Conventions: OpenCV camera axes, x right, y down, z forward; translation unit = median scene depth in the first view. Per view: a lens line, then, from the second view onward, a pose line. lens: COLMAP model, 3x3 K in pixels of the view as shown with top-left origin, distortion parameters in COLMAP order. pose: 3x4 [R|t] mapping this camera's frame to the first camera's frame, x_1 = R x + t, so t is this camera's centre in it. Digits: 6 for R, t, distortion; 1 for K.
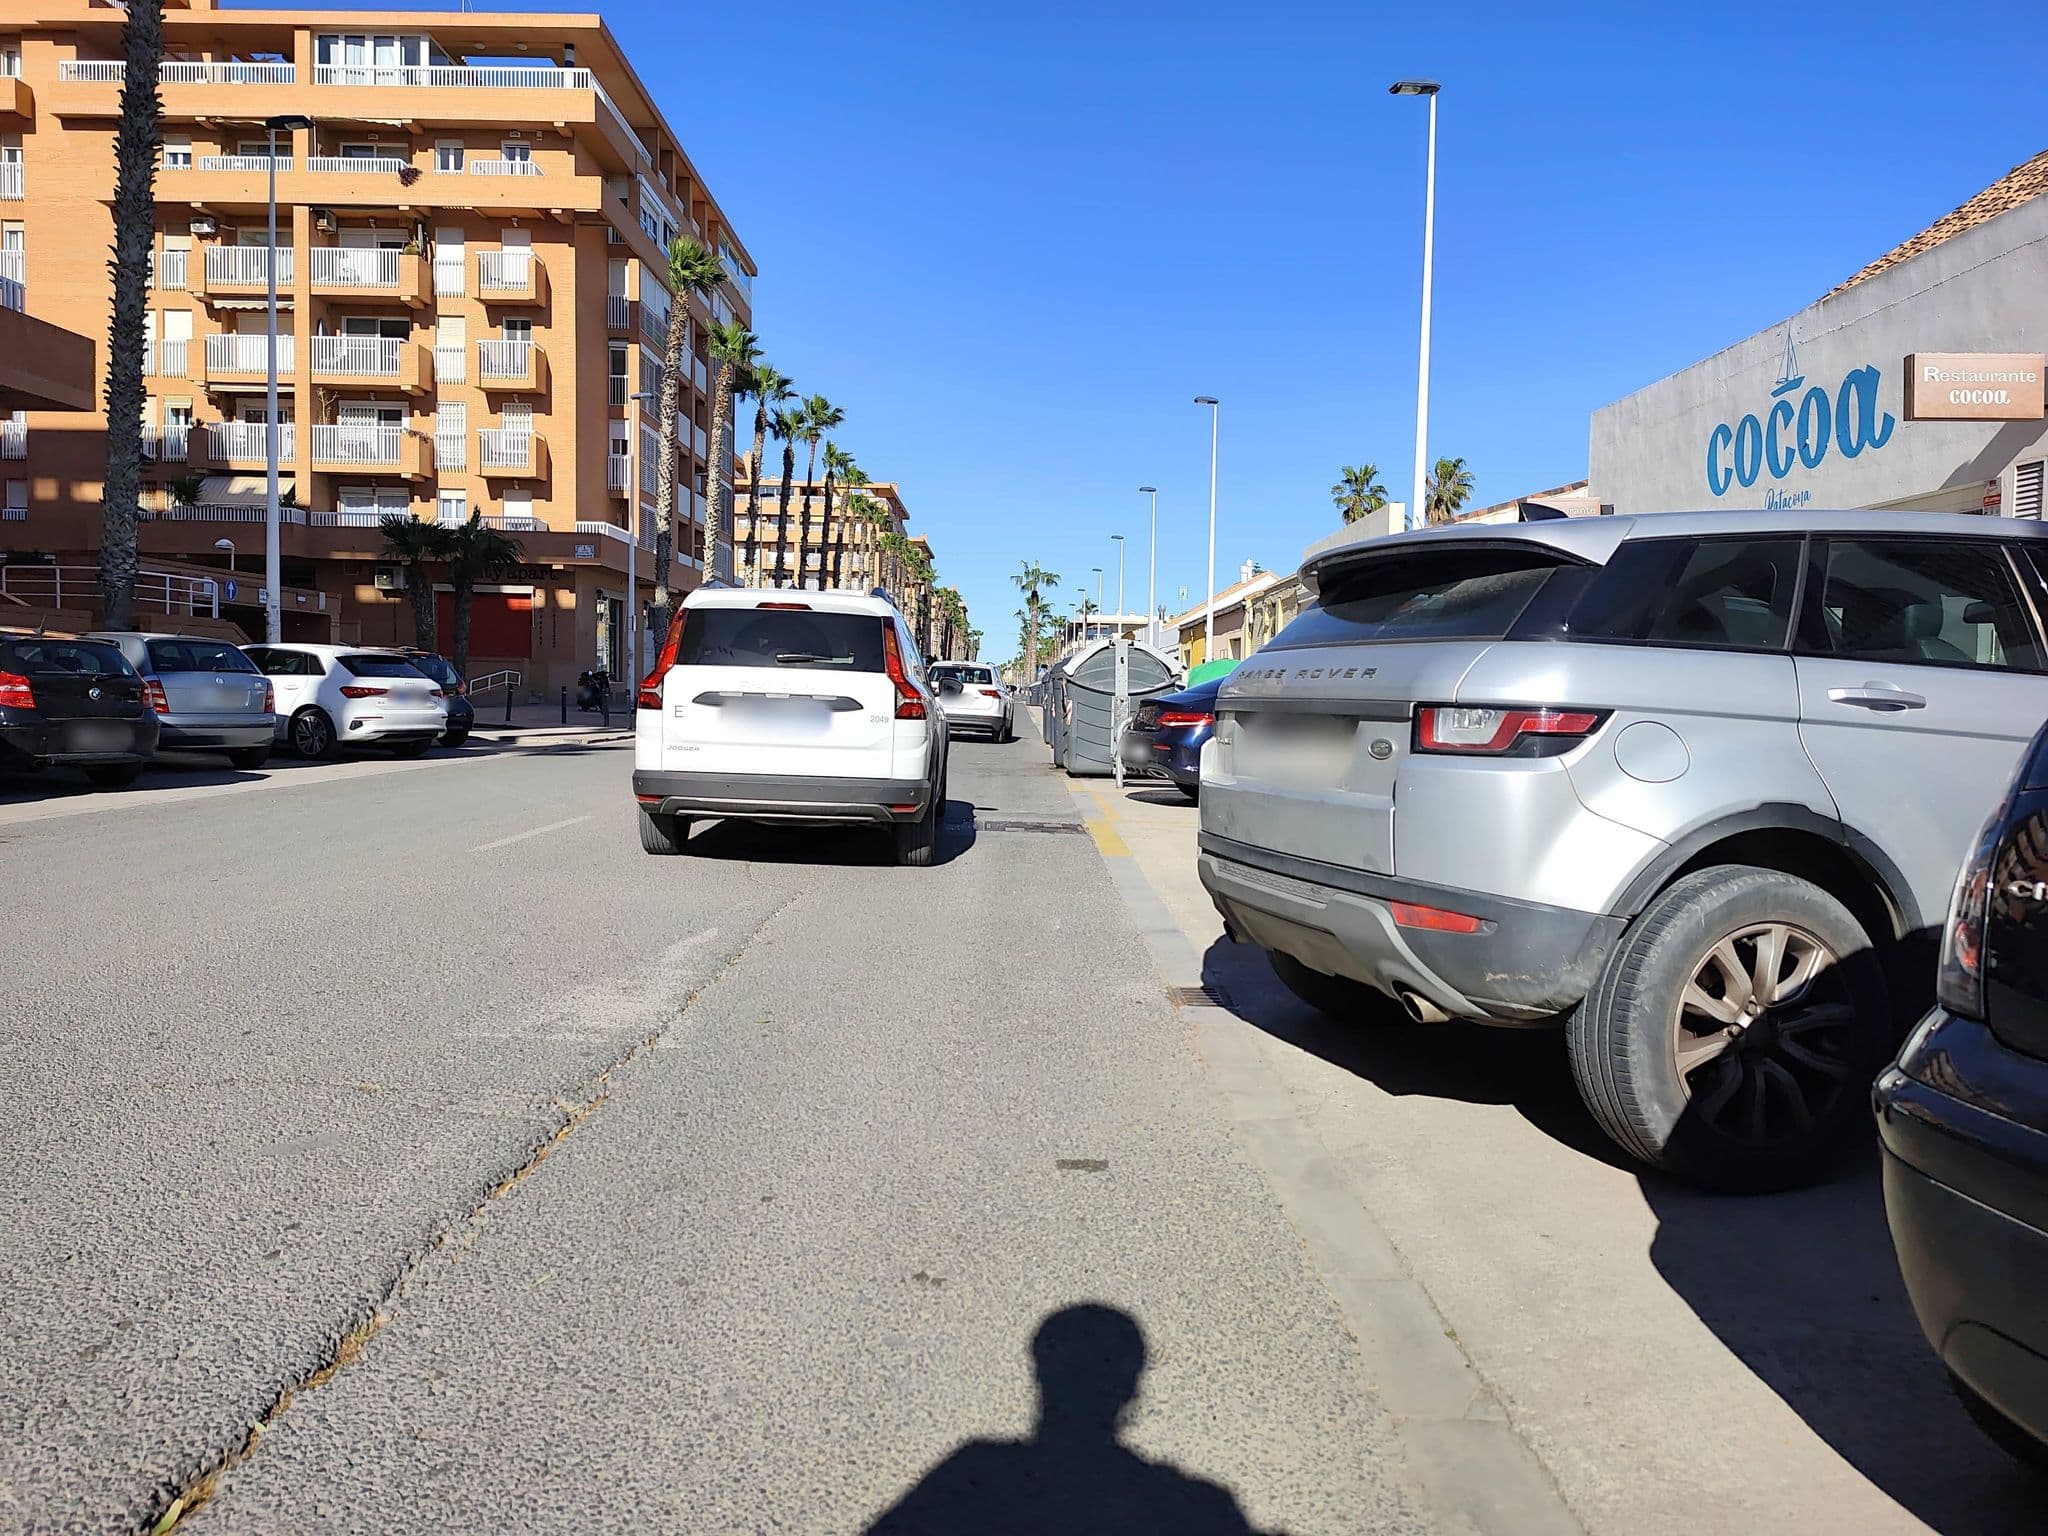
lens RADIAL K [[1654.2, 0, 1024.0], [0, 1654.2, 768.0], [0, 0, 1]] dist [-0.218963, -0.001230]
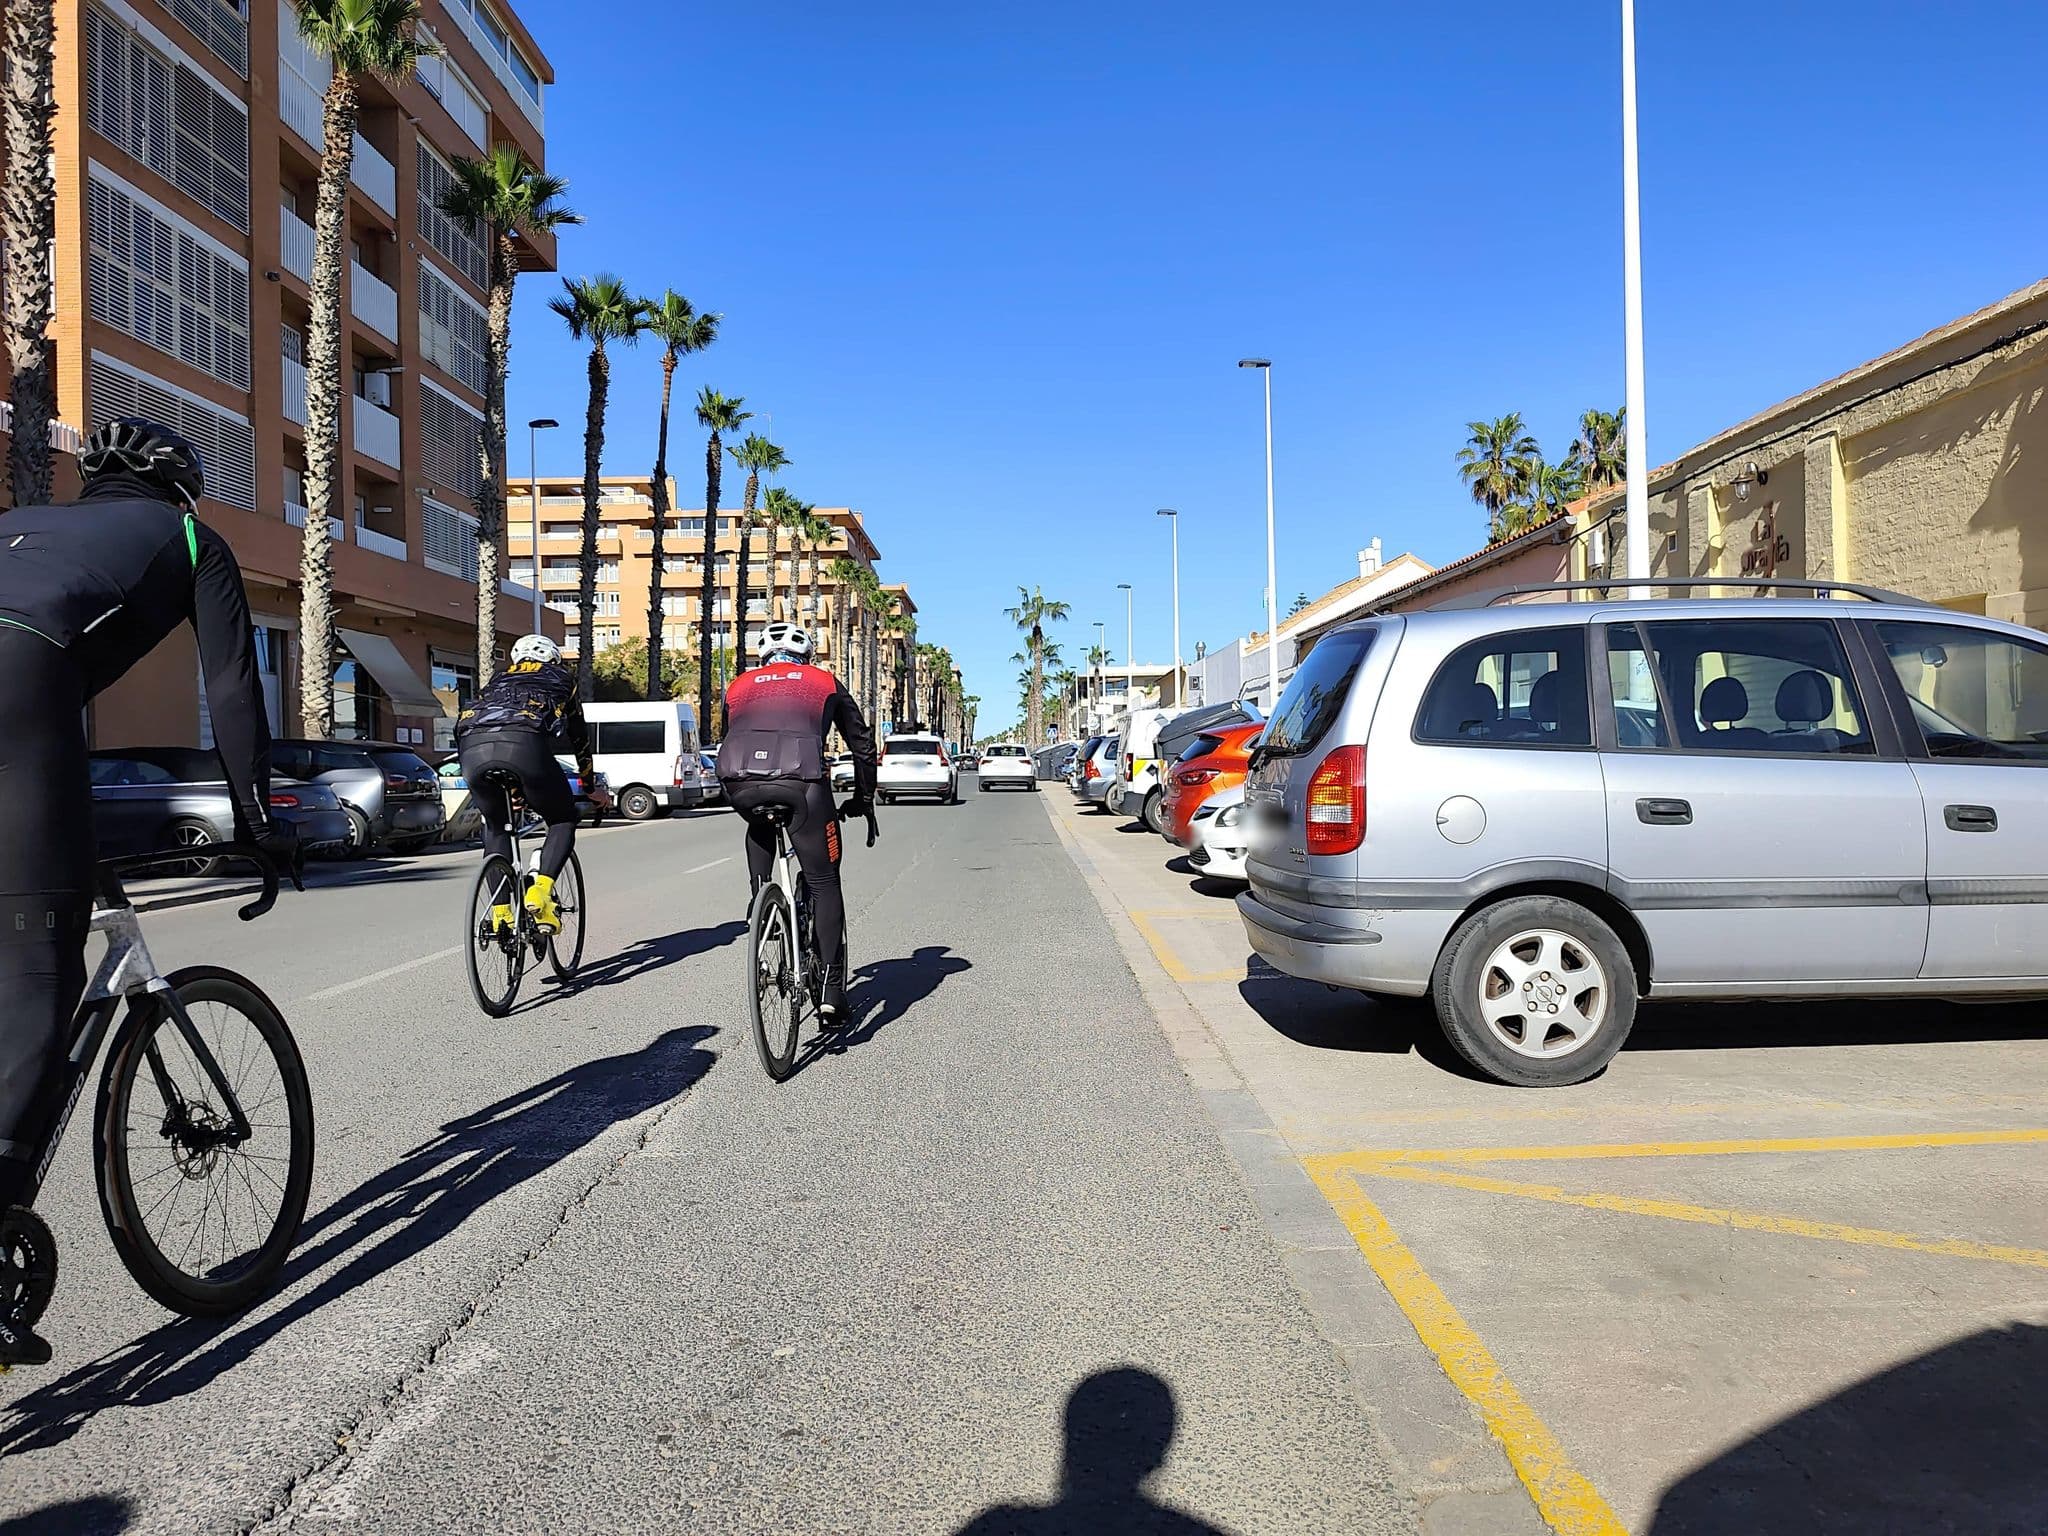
lens RADIAL K [[1654.2, 0, 1024.0], [0, 1654.2, 768.0], [0, 0, 1]] dist [-0.218963, -0.001230]
pose [[0.999052, -0.043498, -0.001818, -0.000649], [0.043382, 0.998155, -0.042473, -0.010647], [0.003662, 0.042354, 0.999096, 0.224128]]
